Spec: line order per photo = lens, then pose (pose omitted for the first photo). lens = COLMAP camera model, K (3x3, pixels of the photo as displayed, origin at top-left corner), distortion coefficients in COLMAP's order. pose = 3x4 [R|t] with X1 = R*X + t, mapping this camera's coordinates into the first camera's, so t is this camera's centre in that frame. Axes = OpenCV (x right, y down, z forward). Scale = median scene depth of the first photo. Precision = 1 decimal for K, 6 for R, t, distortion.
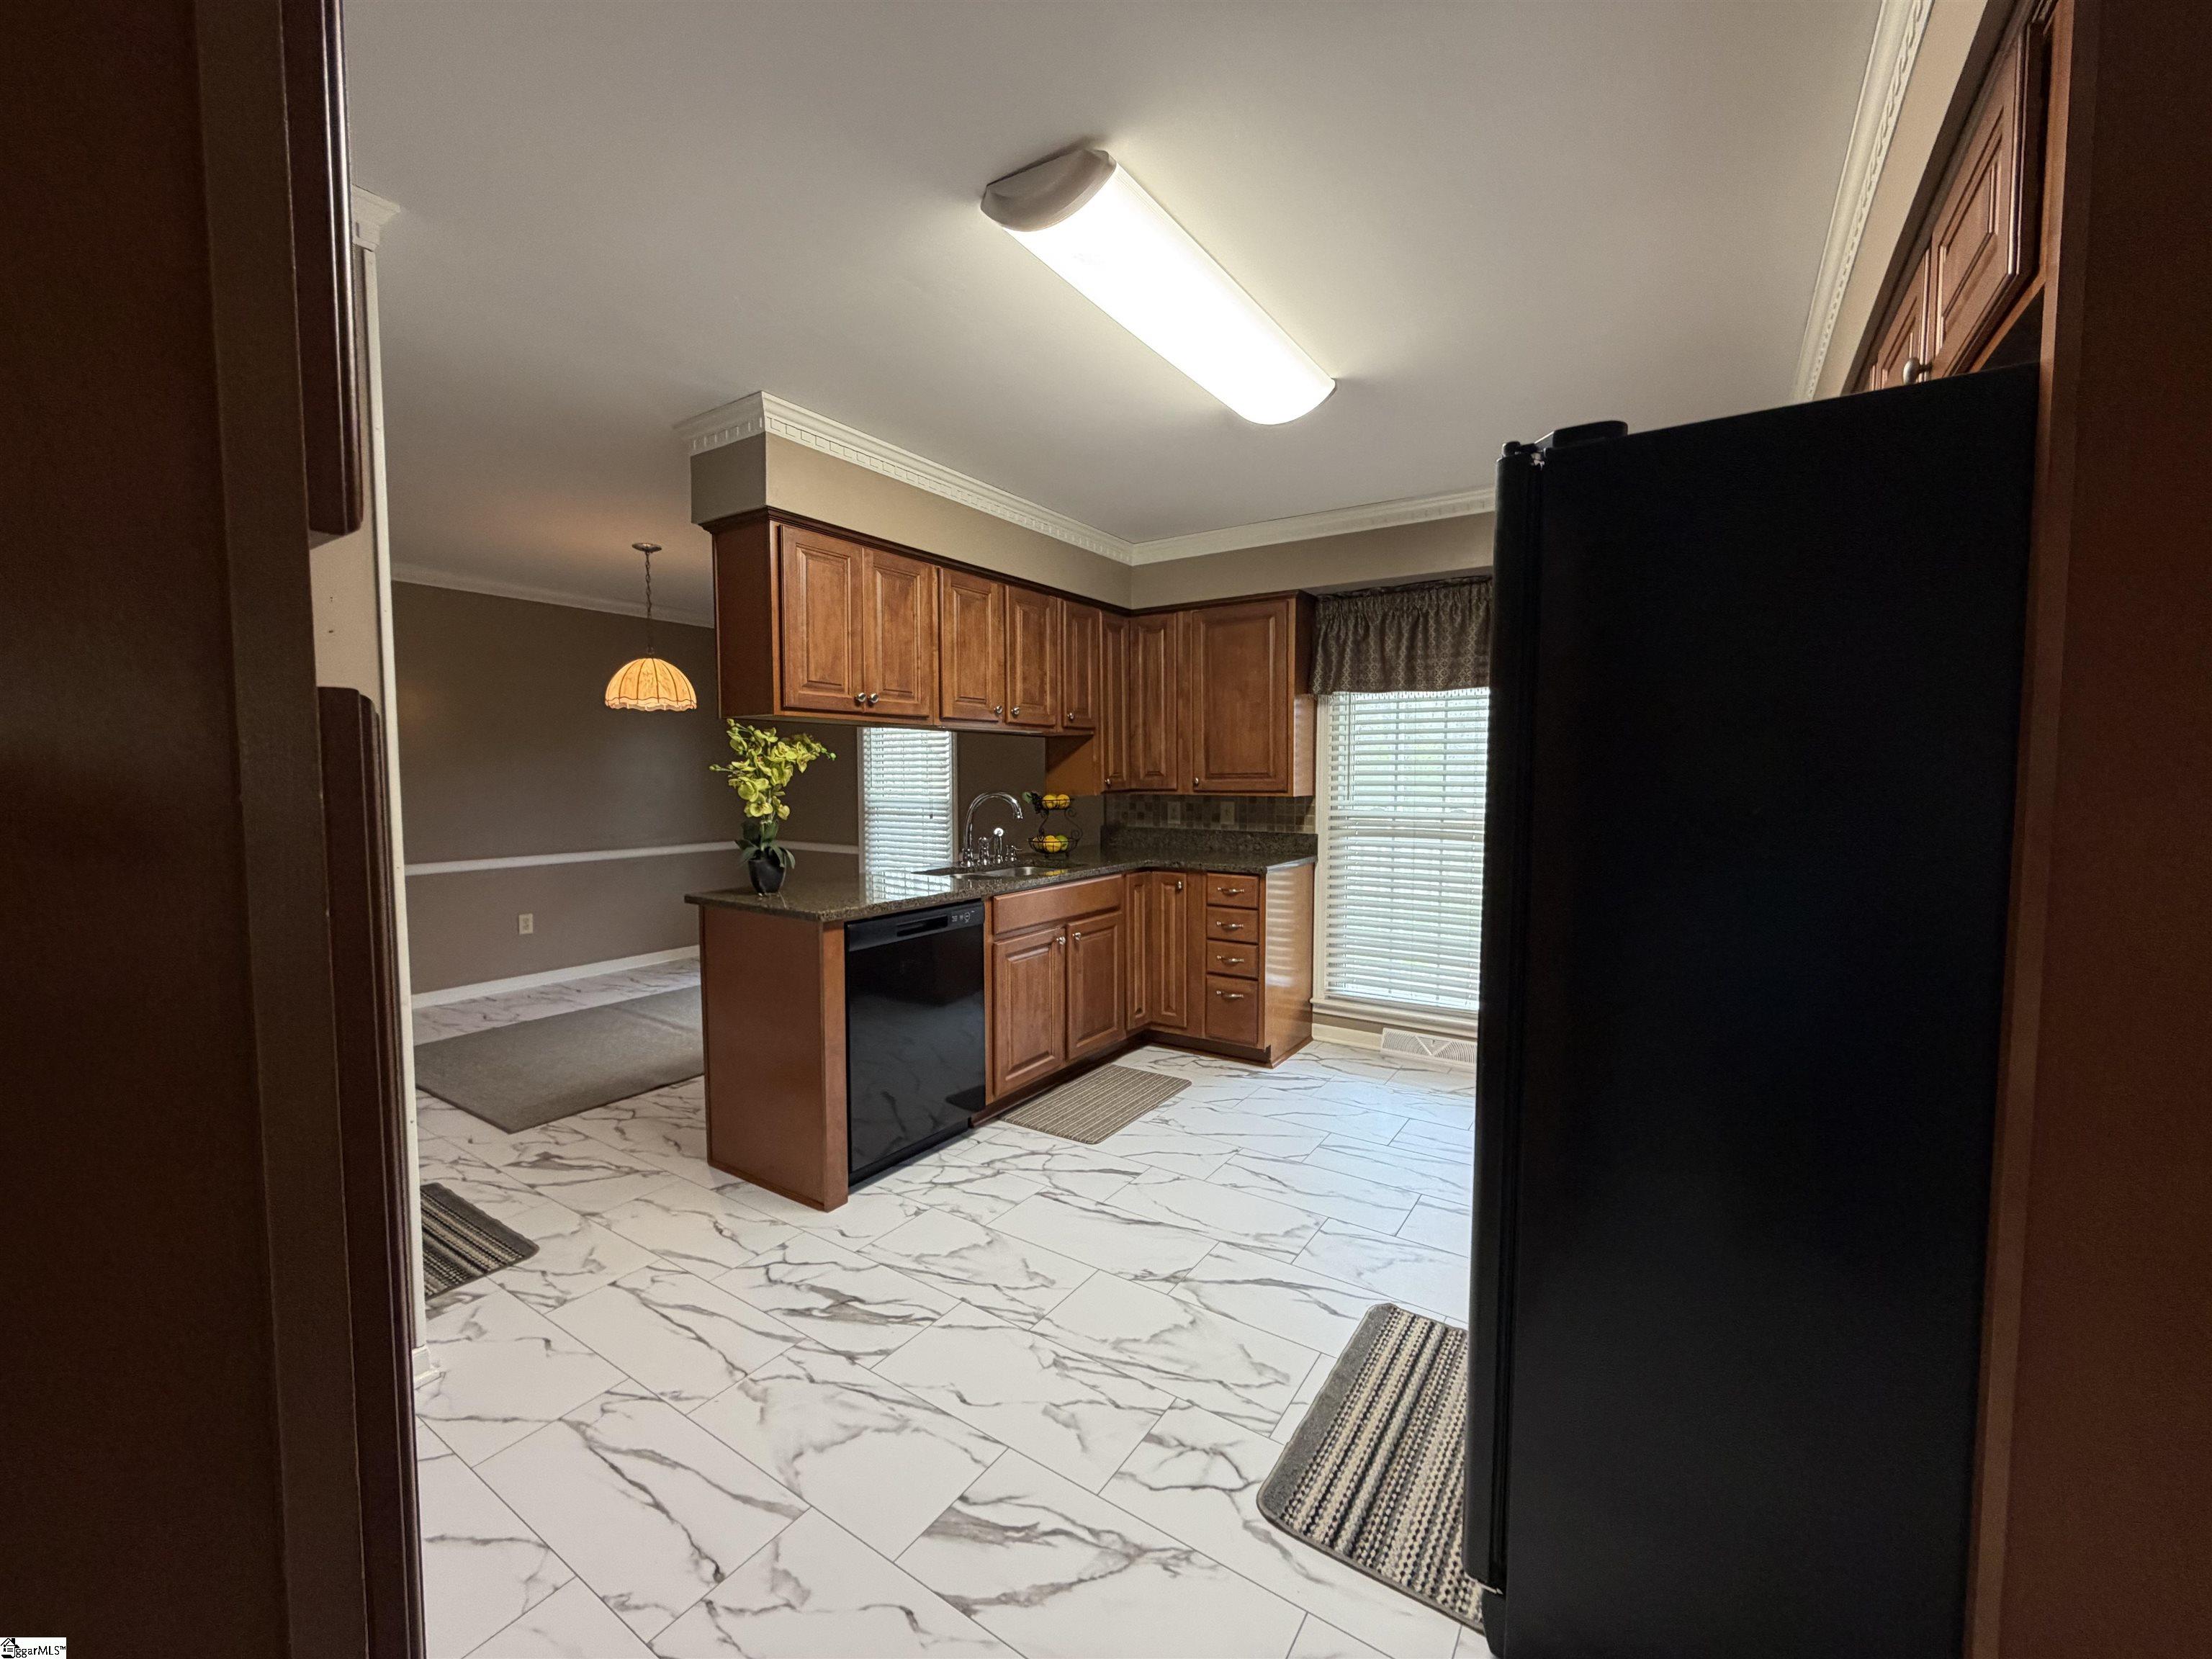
lens RADIAL K [[880.7, 0, 1106.0], [0, 880.7, 829.5], [0, 0, 1]] dist [-0.001429, -0.000266]
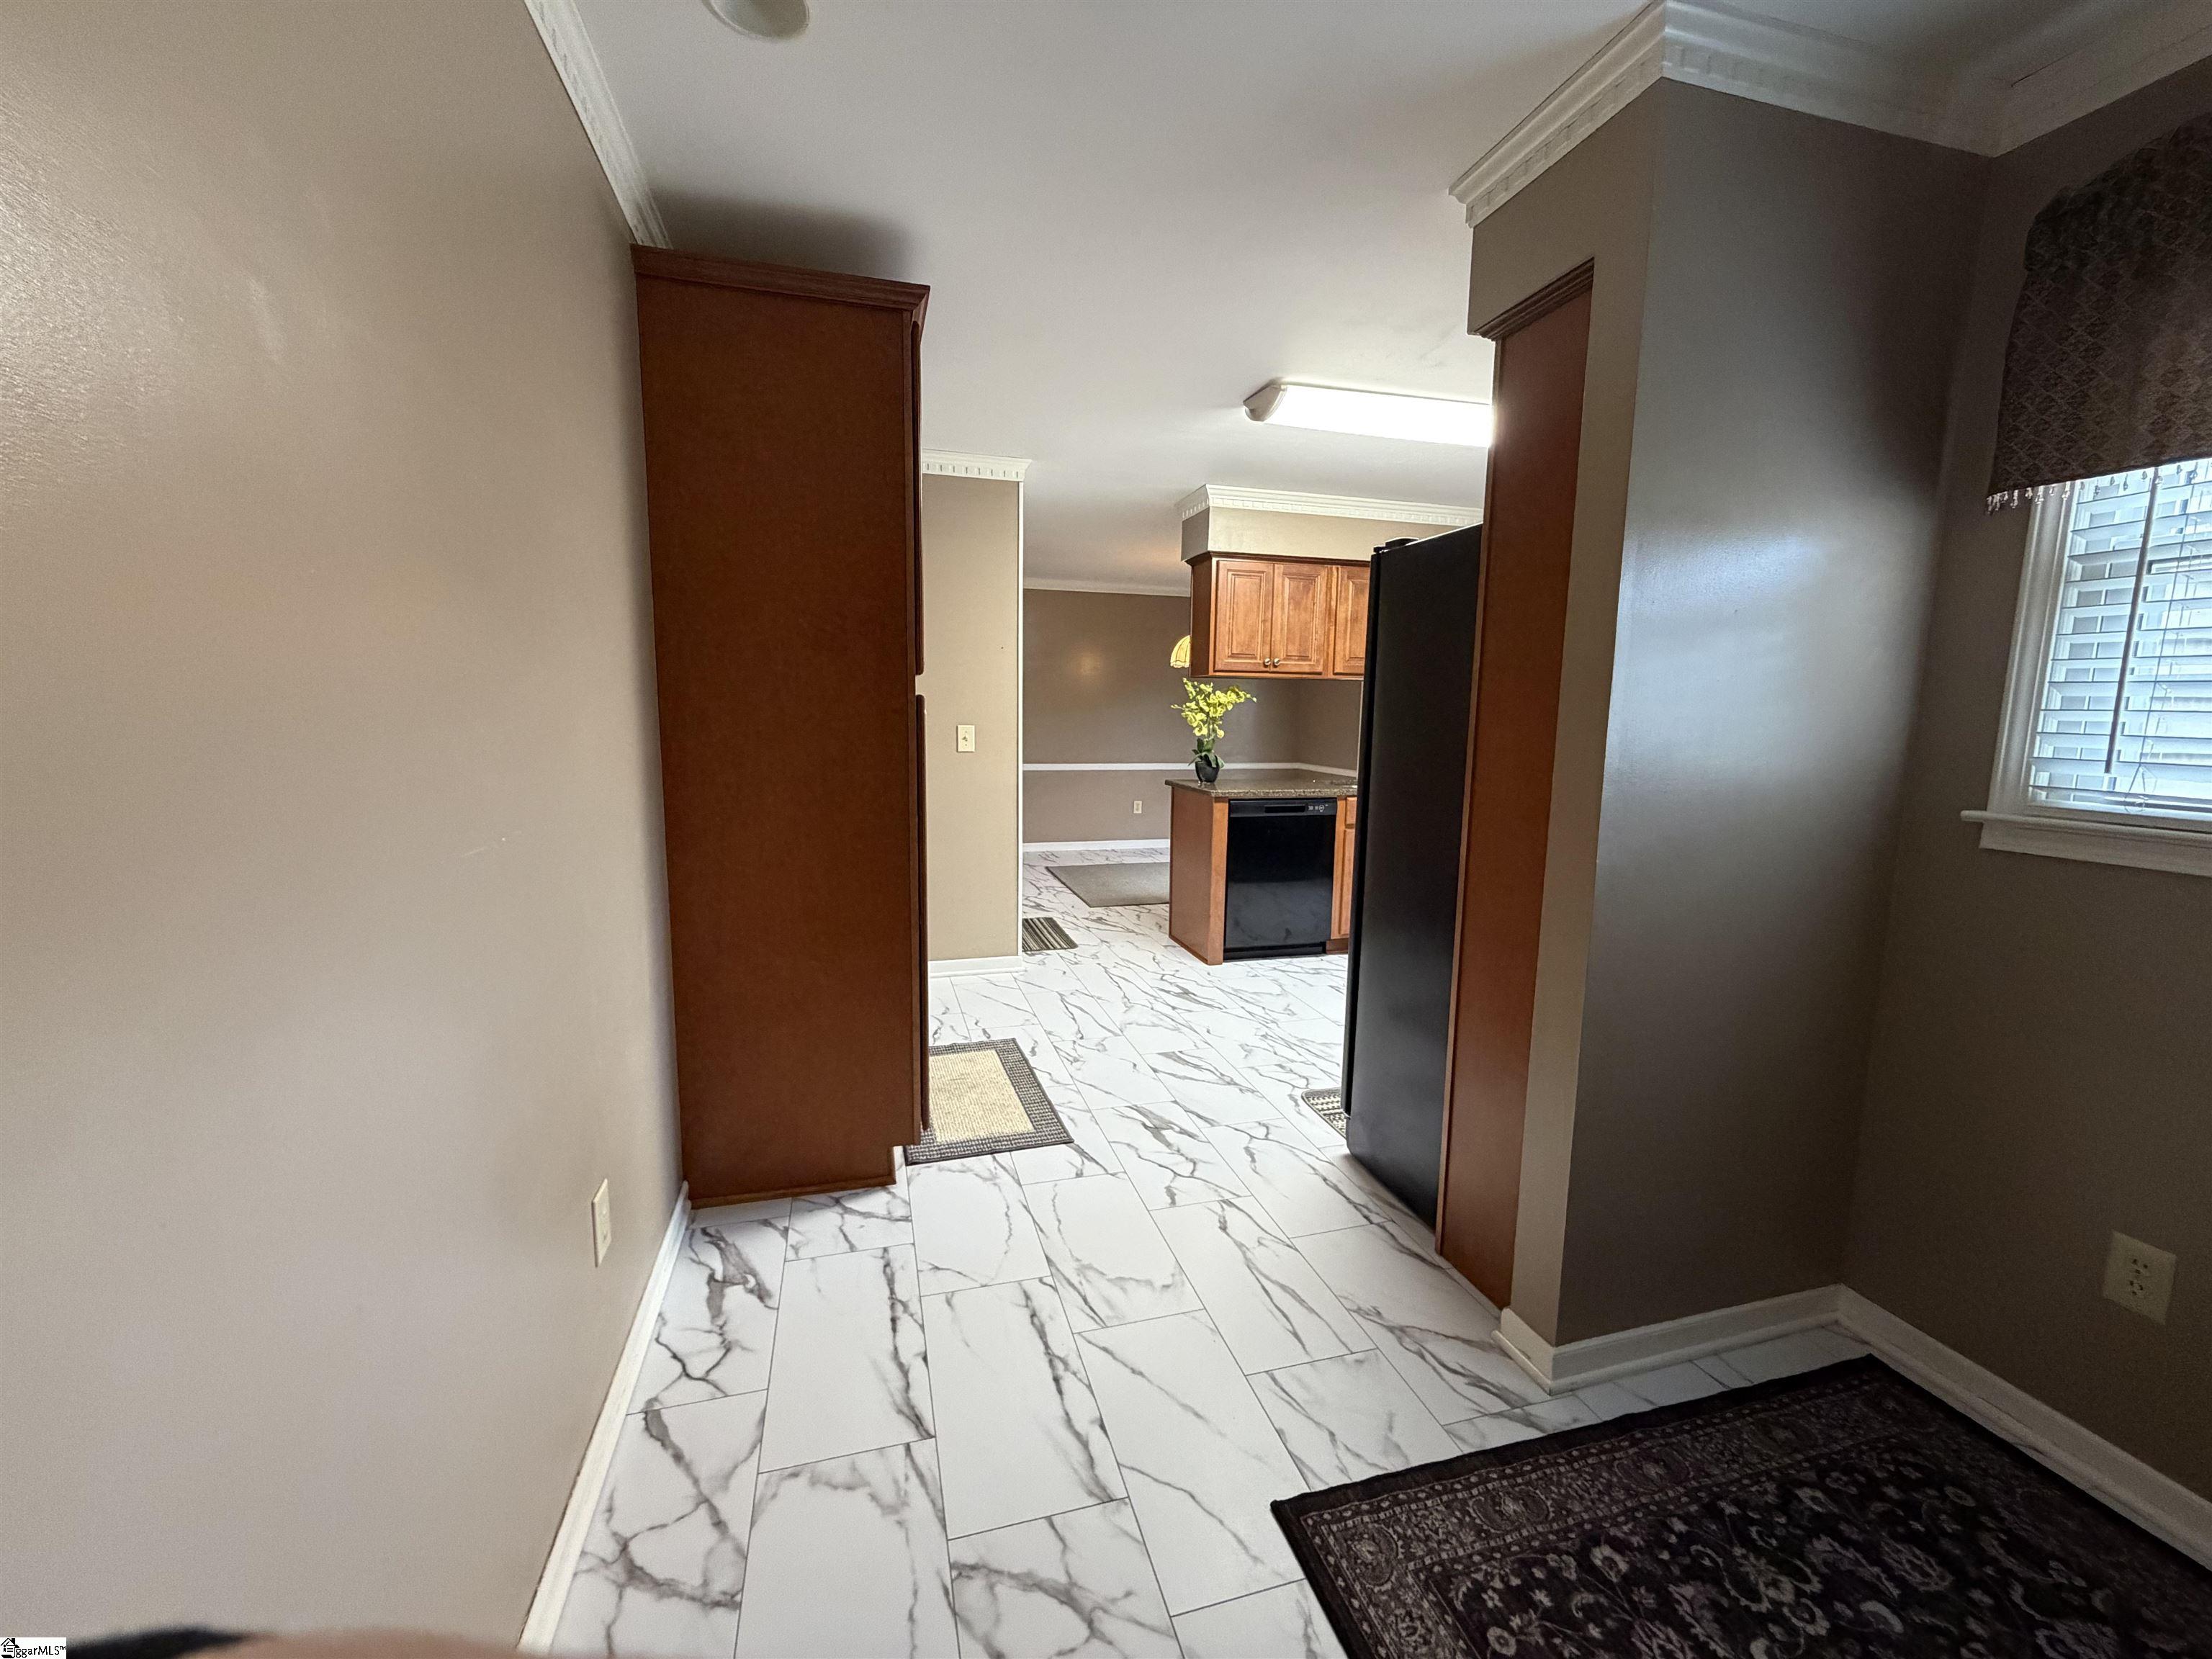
lens RADIAL K [[880.7, 0, 1106.0], [0, 880.7, 829.5], [0, 0, 1]] dist [-0.001429, -0.000266]
pose [[0.756435, 0.097775, -0.646720, 0.583138], [-0.054119, 0.994729, 0.087089, 0.027159], [0.651827, -0.030877, 0.757739, -0.407745]]
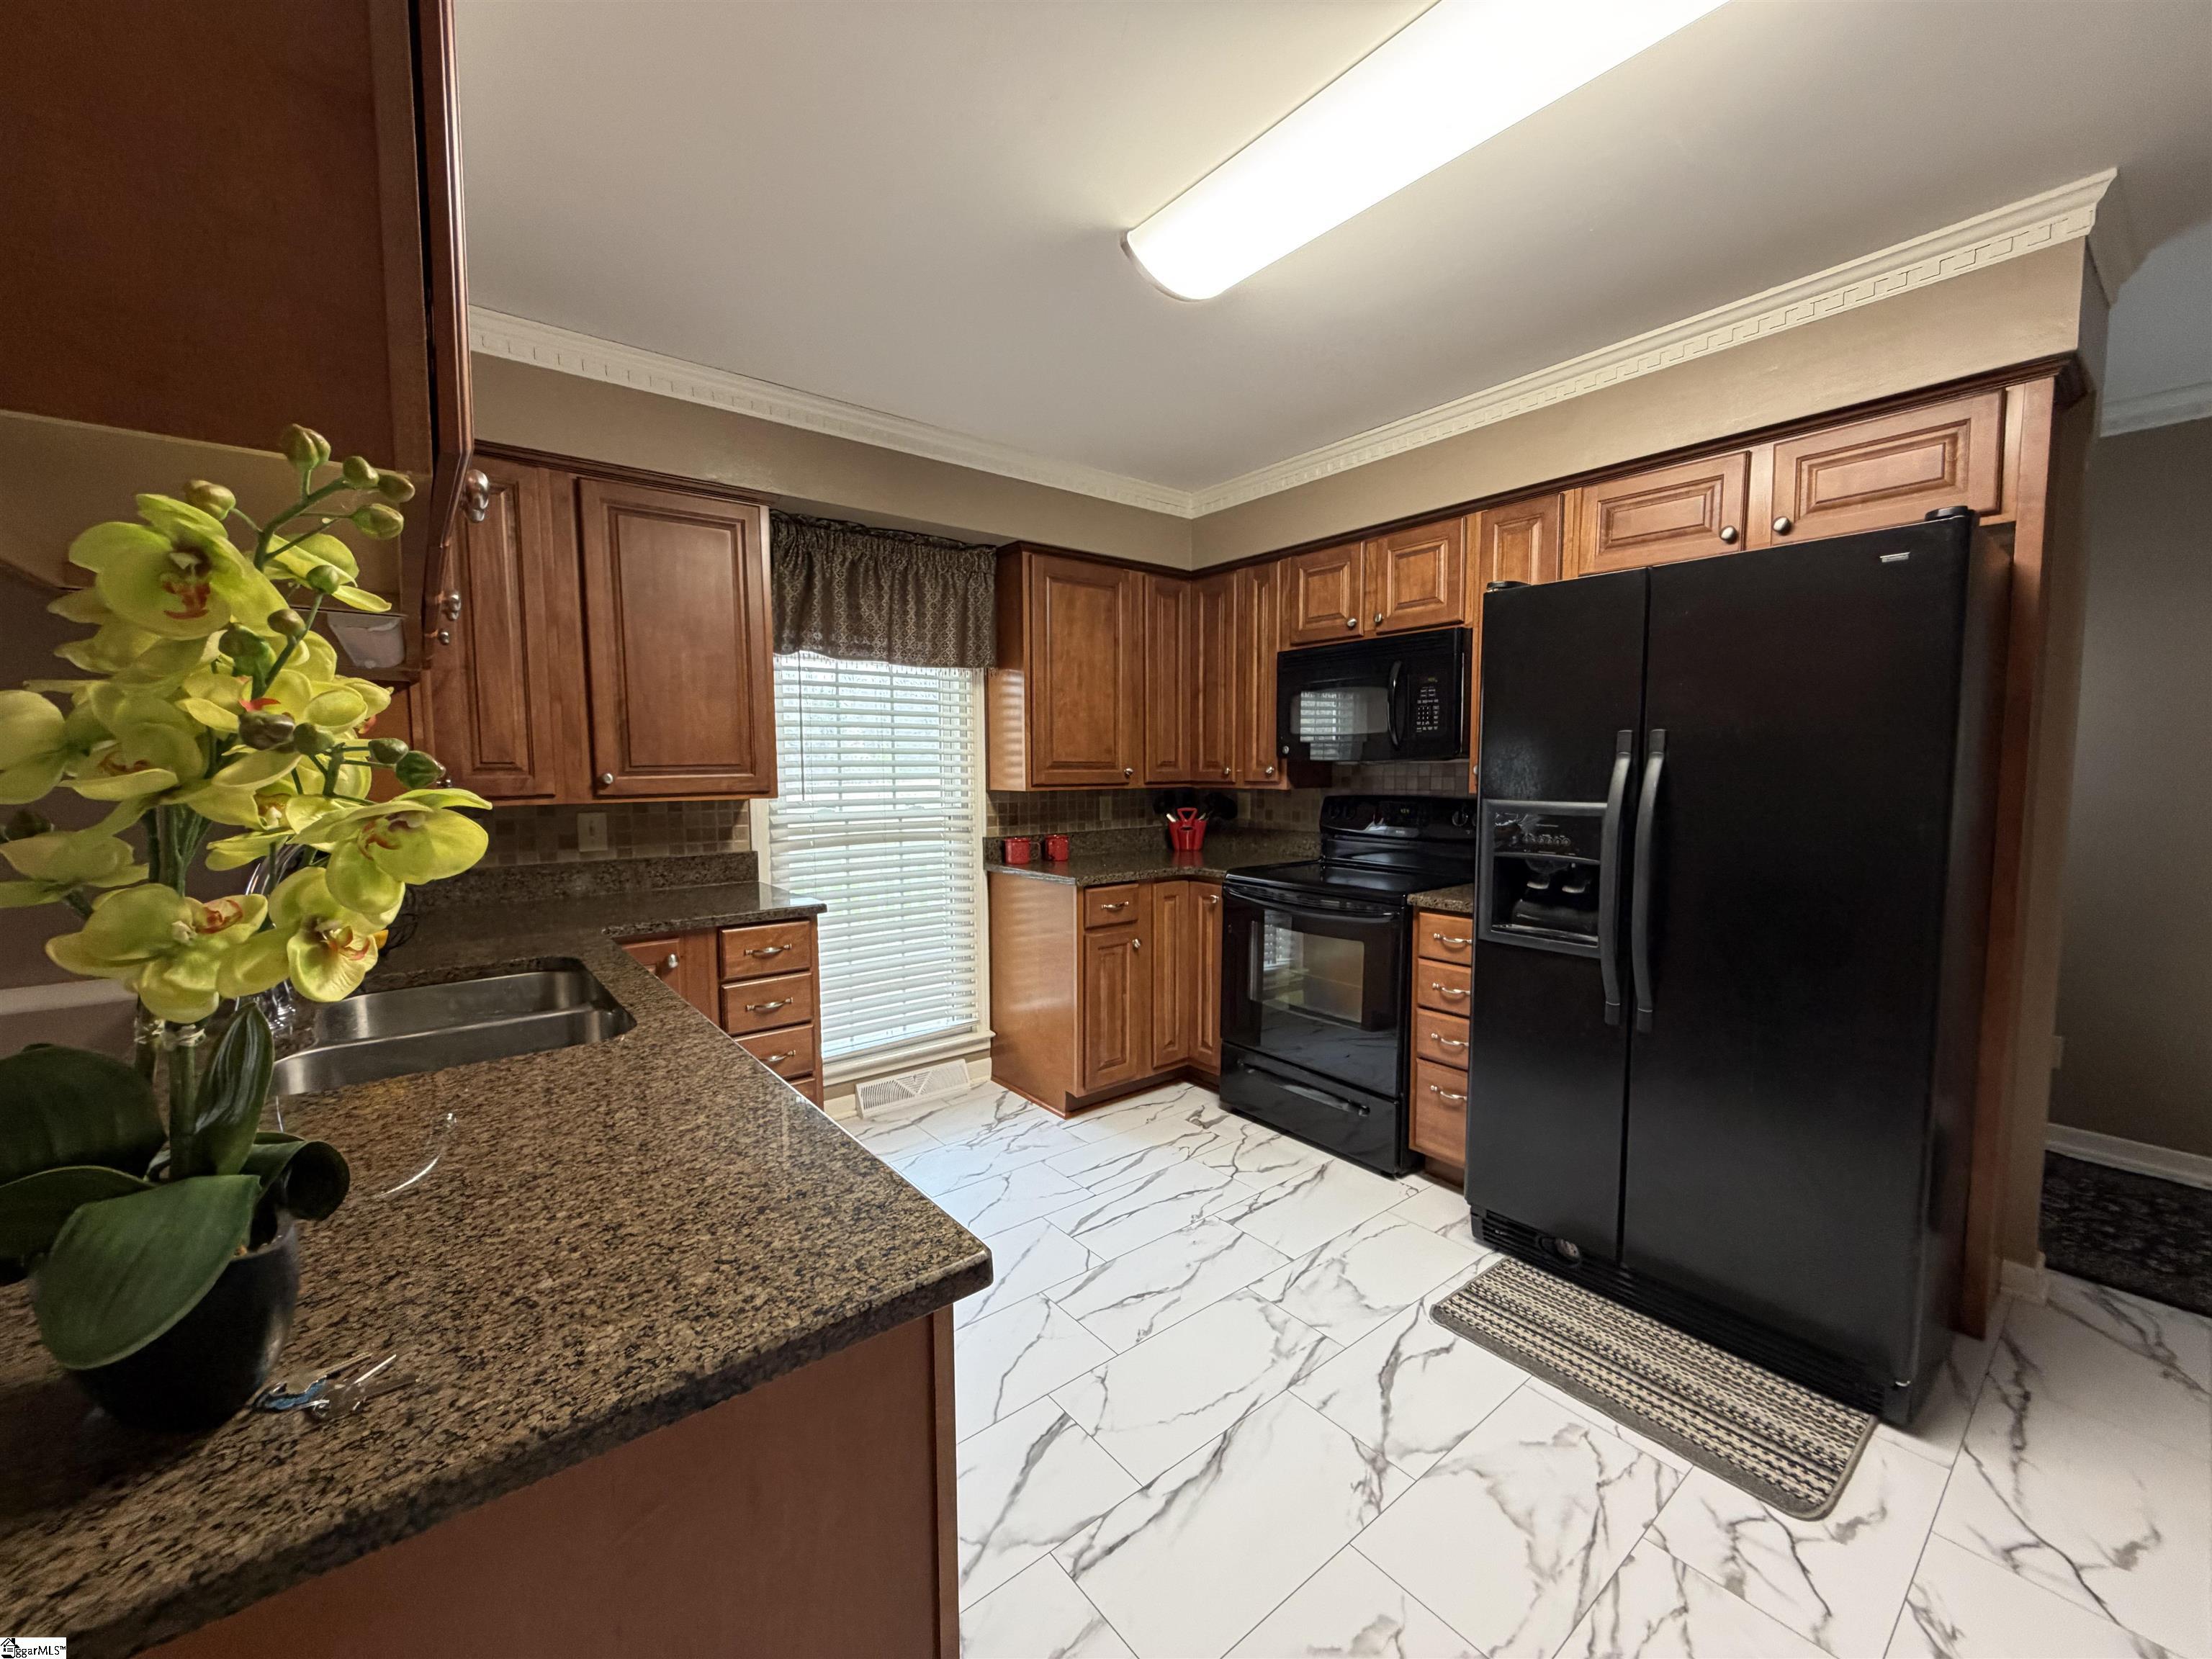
lens RADIAL K [[880.7, 0, 1106.0], [0, 880.7, 829.5], [0, 0, 1]] dist [-0.001429, -0.000266]
pose [[0.310012, -0.073639, 0.947876, -0.518185], [0.065135, 0.996298, 0.056097, -0.050634], [-0.948499, 0.044349, 0.313661, 0.781346]]
